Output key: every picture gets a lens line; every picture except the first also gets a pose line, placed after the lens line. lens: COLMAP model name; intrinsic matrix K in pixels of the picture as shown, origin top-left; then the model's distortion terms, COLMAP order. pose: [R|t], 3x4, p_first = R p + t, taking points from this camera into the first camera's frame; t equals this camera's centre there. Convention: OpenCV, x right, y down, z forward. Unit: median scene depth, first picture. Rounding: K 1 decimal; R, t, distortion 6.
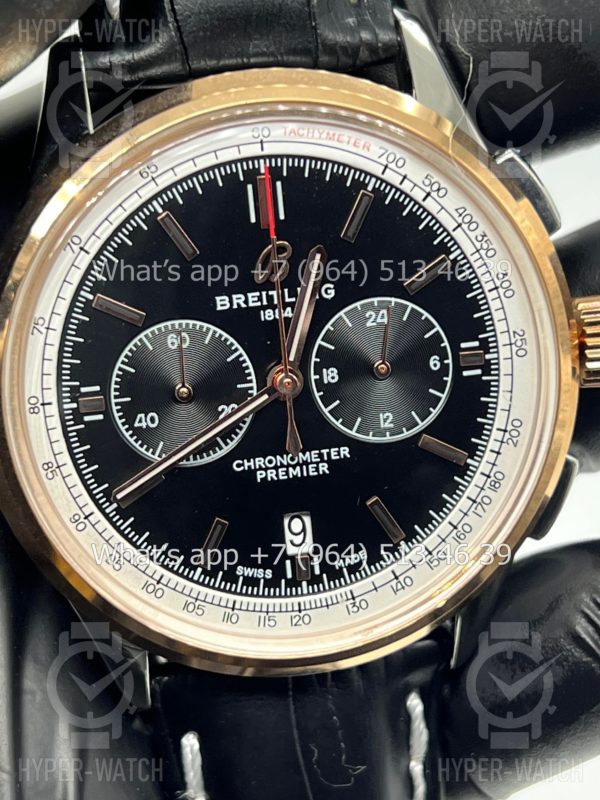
lens RADIAL K [[1924.8, 0, 296.6], [0, 1924.8, 403.8], [0, 0, 1]] dist [0.200692, 0.000000]
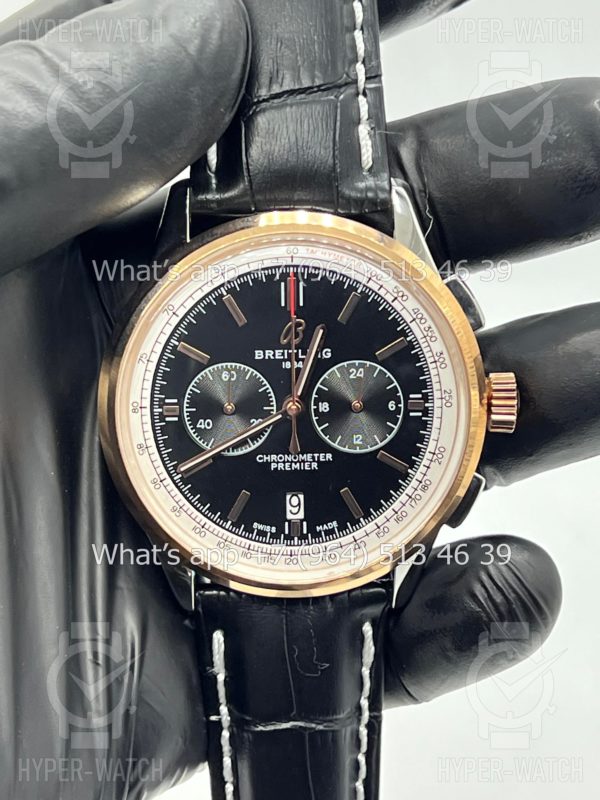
lens RADIAL K [[1924.8, 0, 294.3], [0, 1924.8, 403.2], [0, 0, 1]] dist [0.200692, 0.000000]
pose [[0.990269, 0.095143, -0.101568, 0.152590], [-0.097847, 0.994959, -0.021975, 0.018989], [0.098965, 0.031699, 0.994586, -0.561439]]
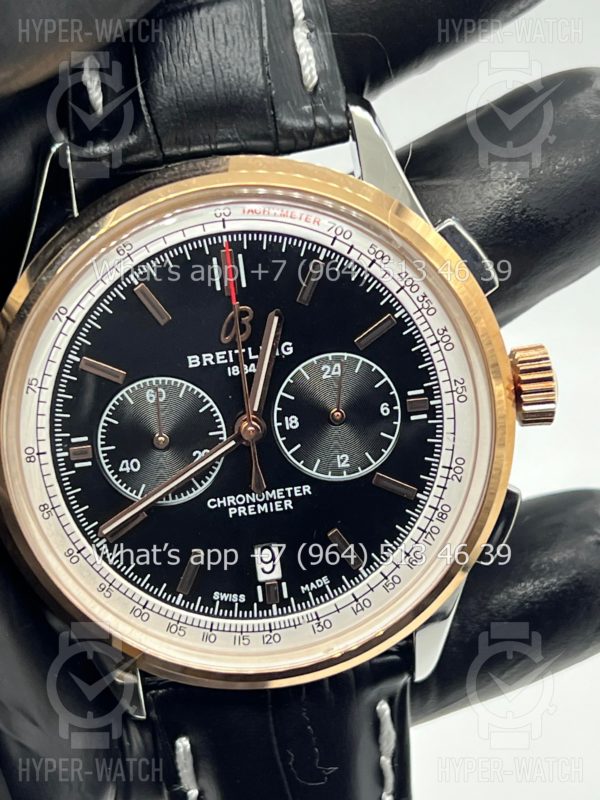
lens RADIAL K [[1924.8, 0, 300.9], [0, 1924.8, 388.7], [0, 0, 1]] dist [0.200692, 0.000000]
pose [[0.997107, -0.019187, -0.073554, 0.106569], [0.019528, 0.999802, 0.003908, -0.038916], [0.073464, -0.005333, 0.997284, -0.127937]]
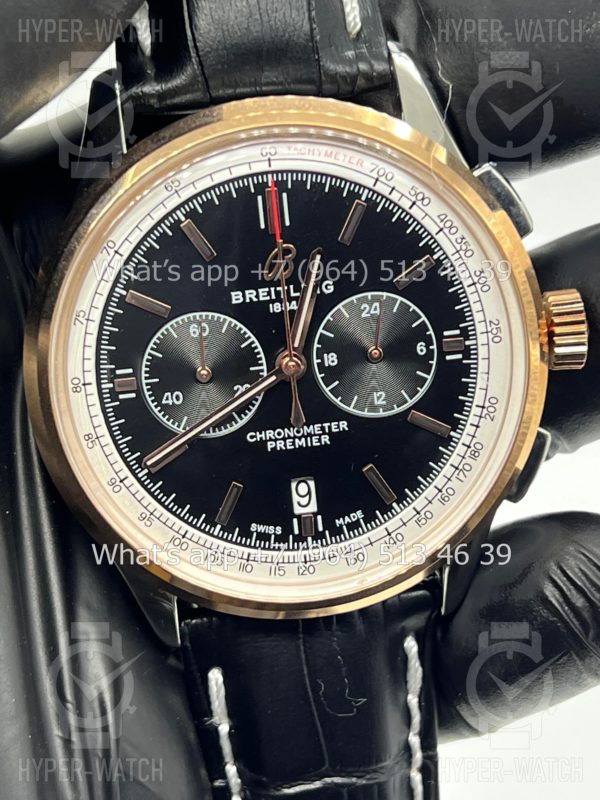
lens RADIAL K [[1924.8, 0, 297.1], [0, 1924.8, 400.0], [0, 0, 1]] dist [0.200692, 0.000000]
pose [[0.998443, -0.000842, -0.055782, 0.062154], [0.000961, 0.999997, 0.002116, 0.007265], [0.055780, -0.002166, 0.998441, -0.161130]]
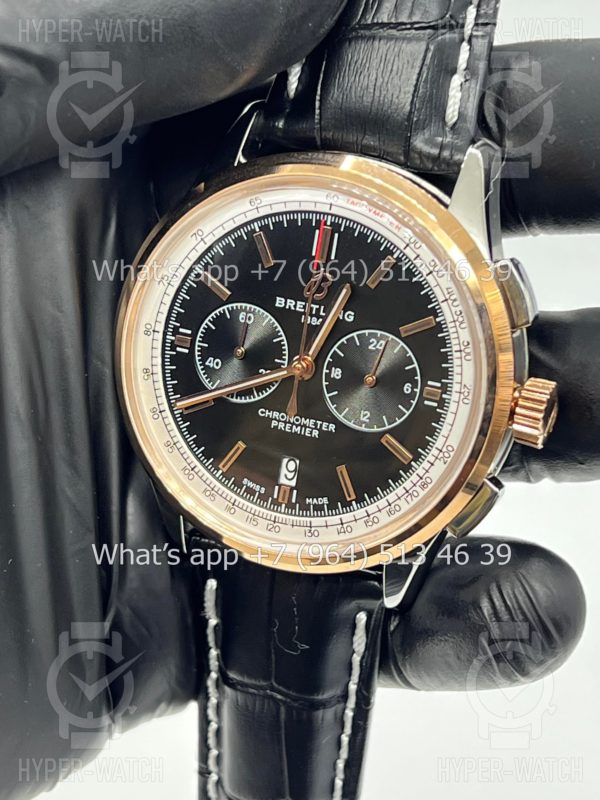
lens RADIAL K [[1924.8, 0, 304.9], [0, 1924.8, 399.8], [0, 0, 1]] dist [0.200692, 0.000000]
pose [[0.858485, 0.316202, -0.403757, 0.582023], [-0.305312, 0.947698, 0.093023, -0.122132], [0.412054, 0.043413, 0.910125, -0.312416]]
